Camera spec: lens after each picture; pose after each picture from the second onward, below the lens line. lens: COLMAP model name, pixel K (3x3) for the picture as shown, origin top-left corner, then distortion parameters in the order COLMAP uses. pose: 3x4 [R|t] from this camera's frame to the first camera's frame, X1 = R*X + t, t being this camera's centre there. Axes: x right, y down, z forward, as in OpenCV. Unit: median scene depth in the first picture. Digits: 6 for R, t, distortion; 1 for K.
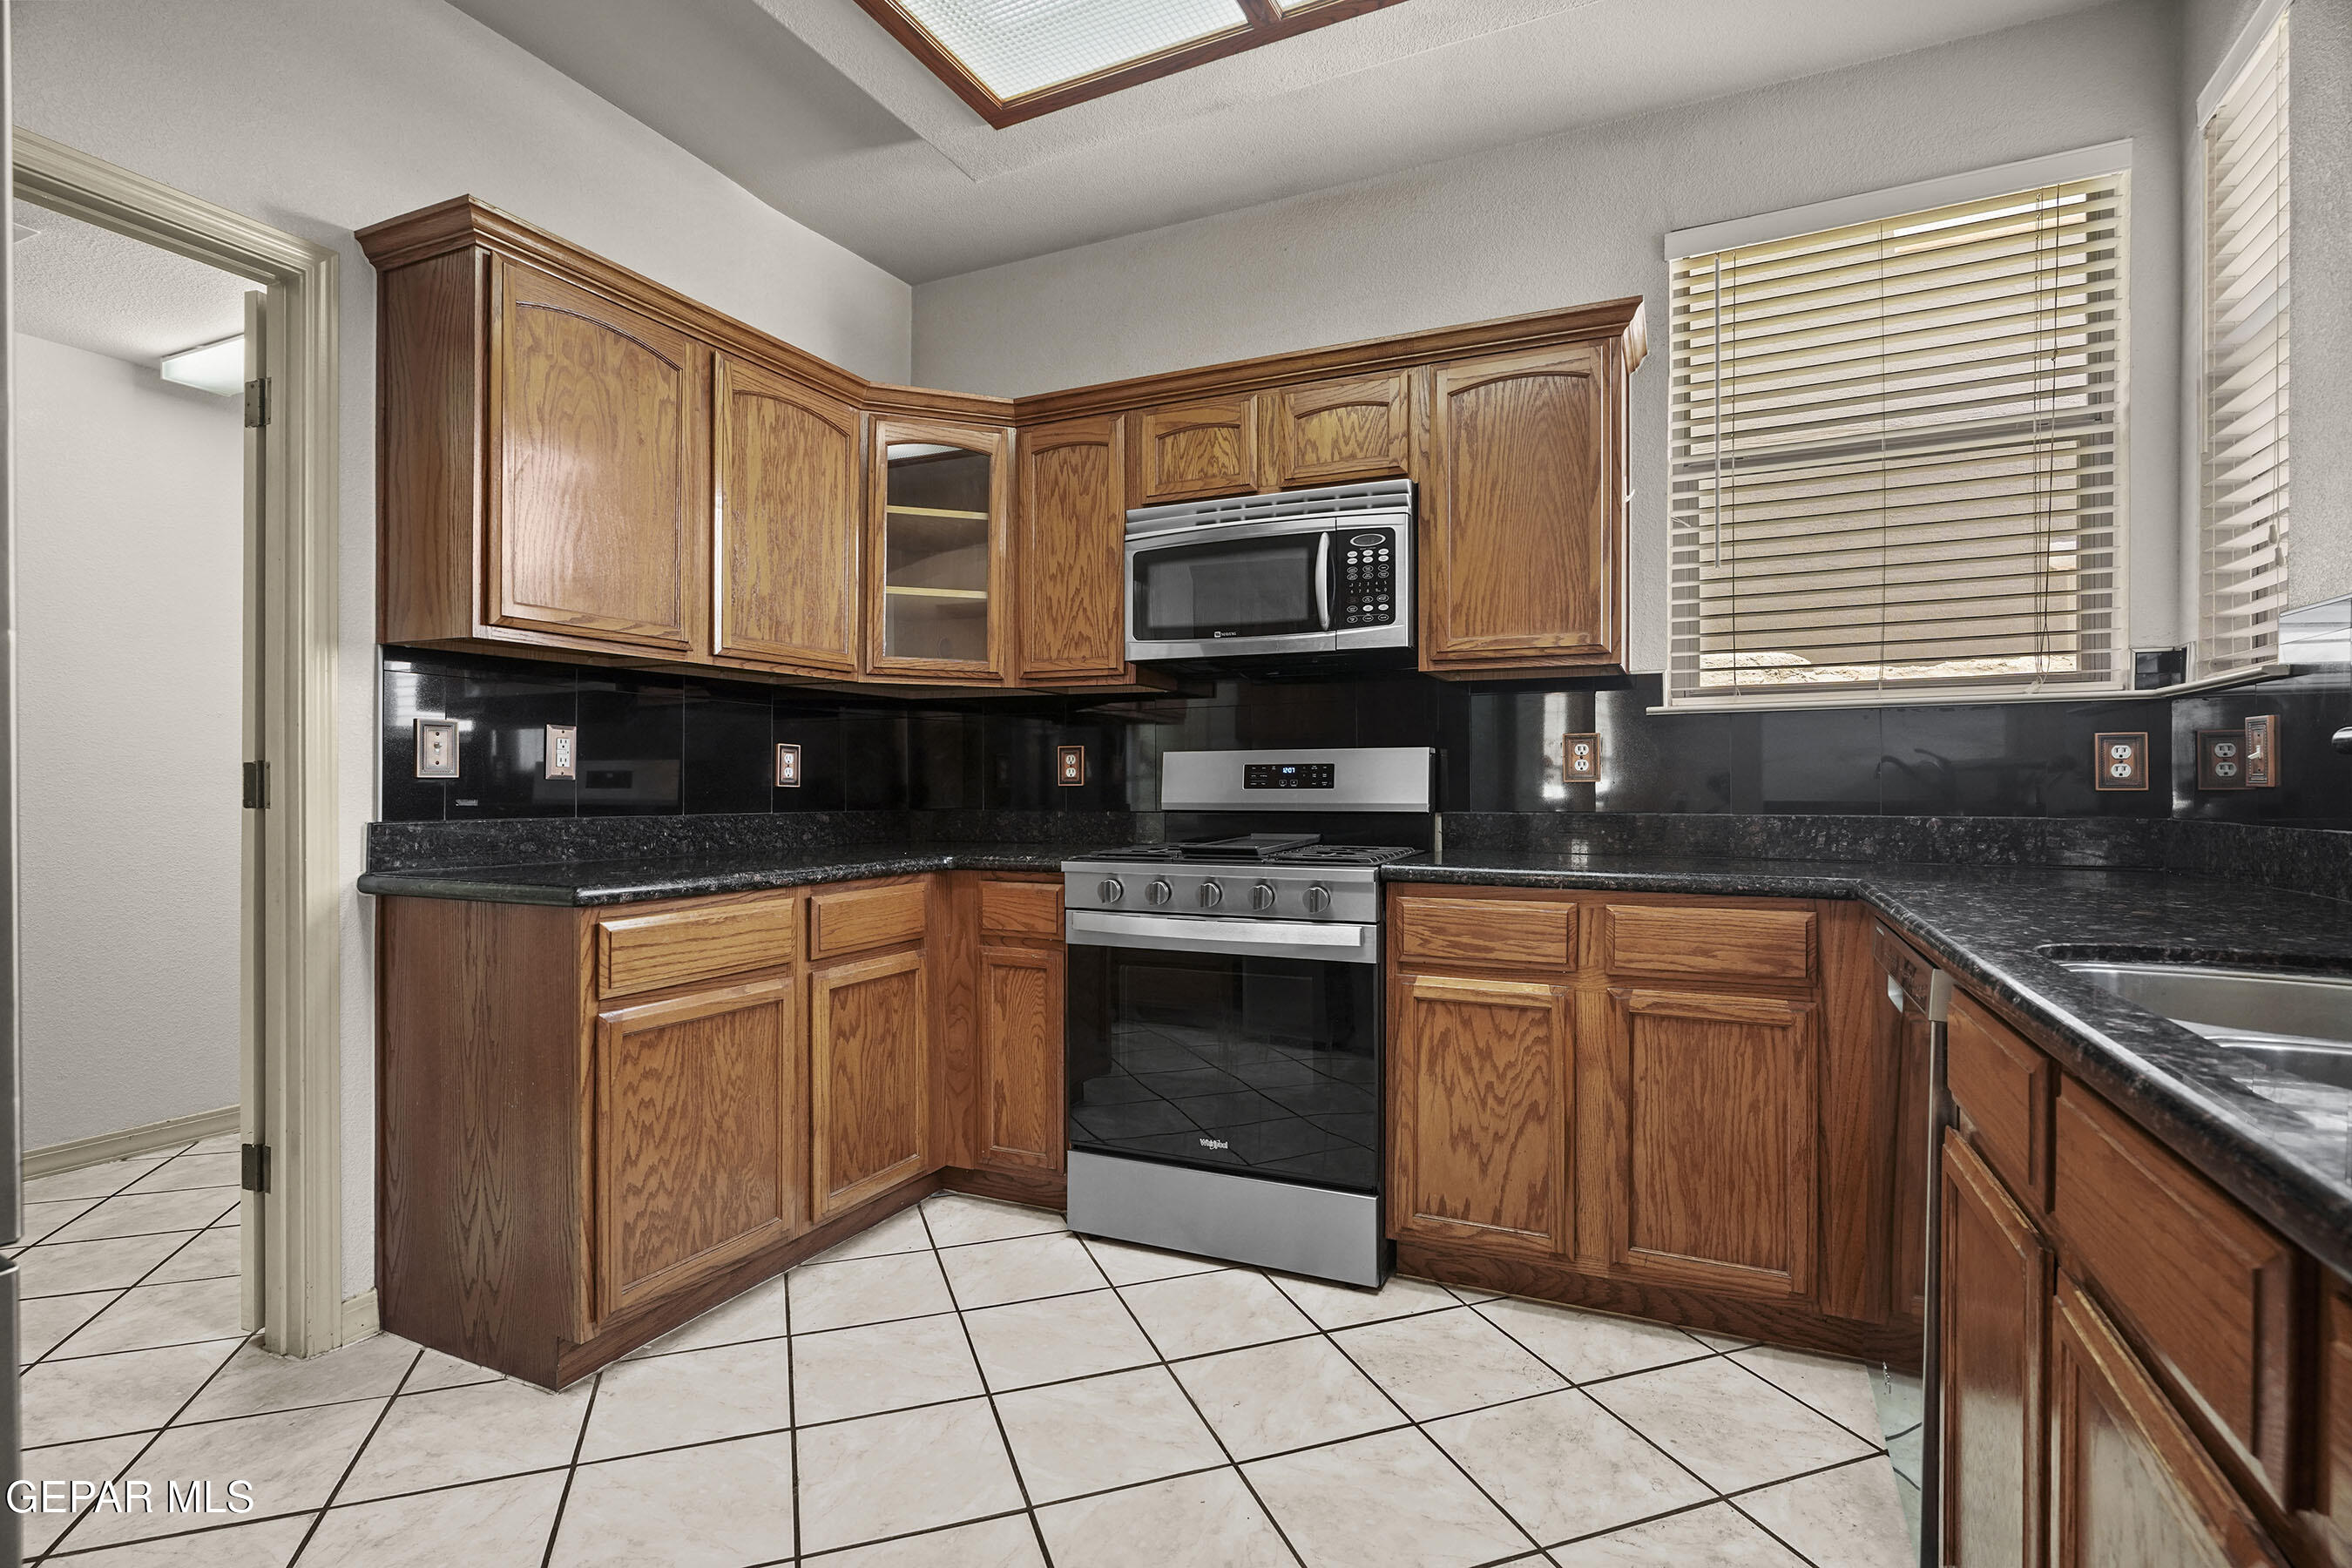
lens RADIAL K [[1134.8, 0, 1164.3], [0, 1134.8, 785.6], [0, 0, 1]] dist [-0.000741, 0.000516]
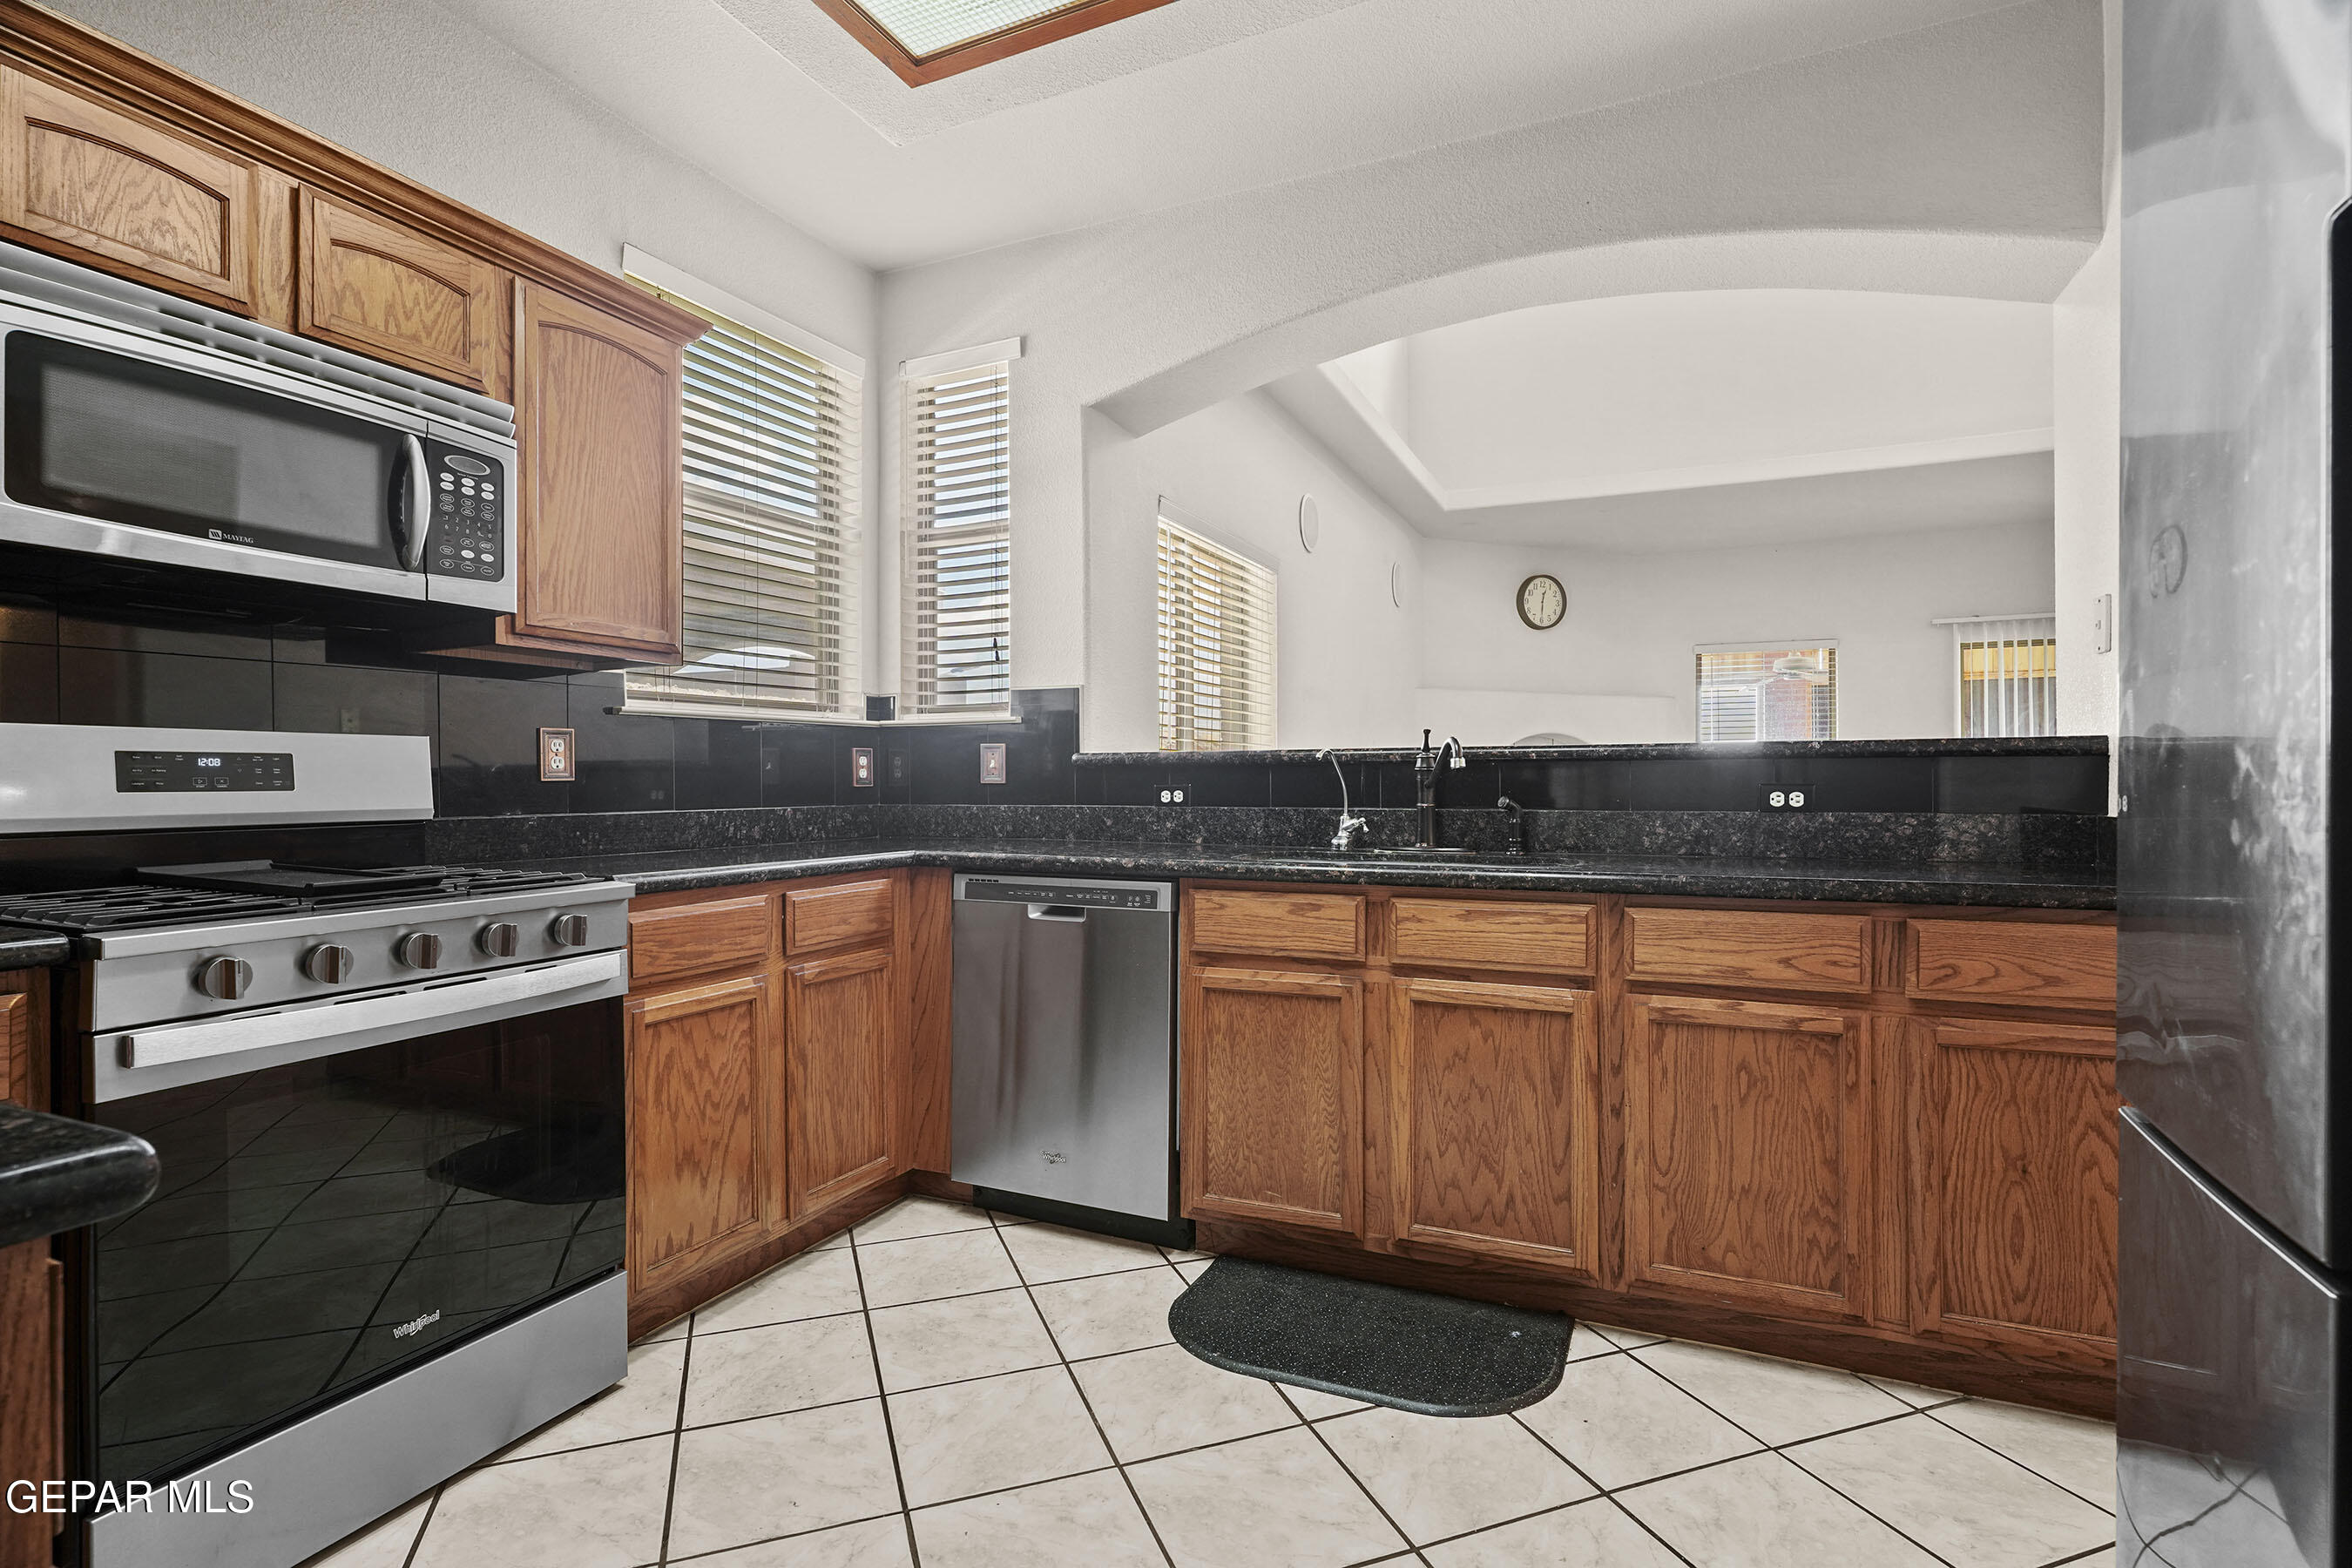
lens RADIAL K [[1134.8, 0, 1164.3], [0, 1134.8, 782.2], [0, 0, 1]] dist [-0.000741, 0.000516]
pose [[-0.005904, -0.000670, 0.999982, -0.649722], [0.005265, 0.999986, 0.000701, -0.000003], [-0.999969, 0.005269, -0.005900, 0.588292]]
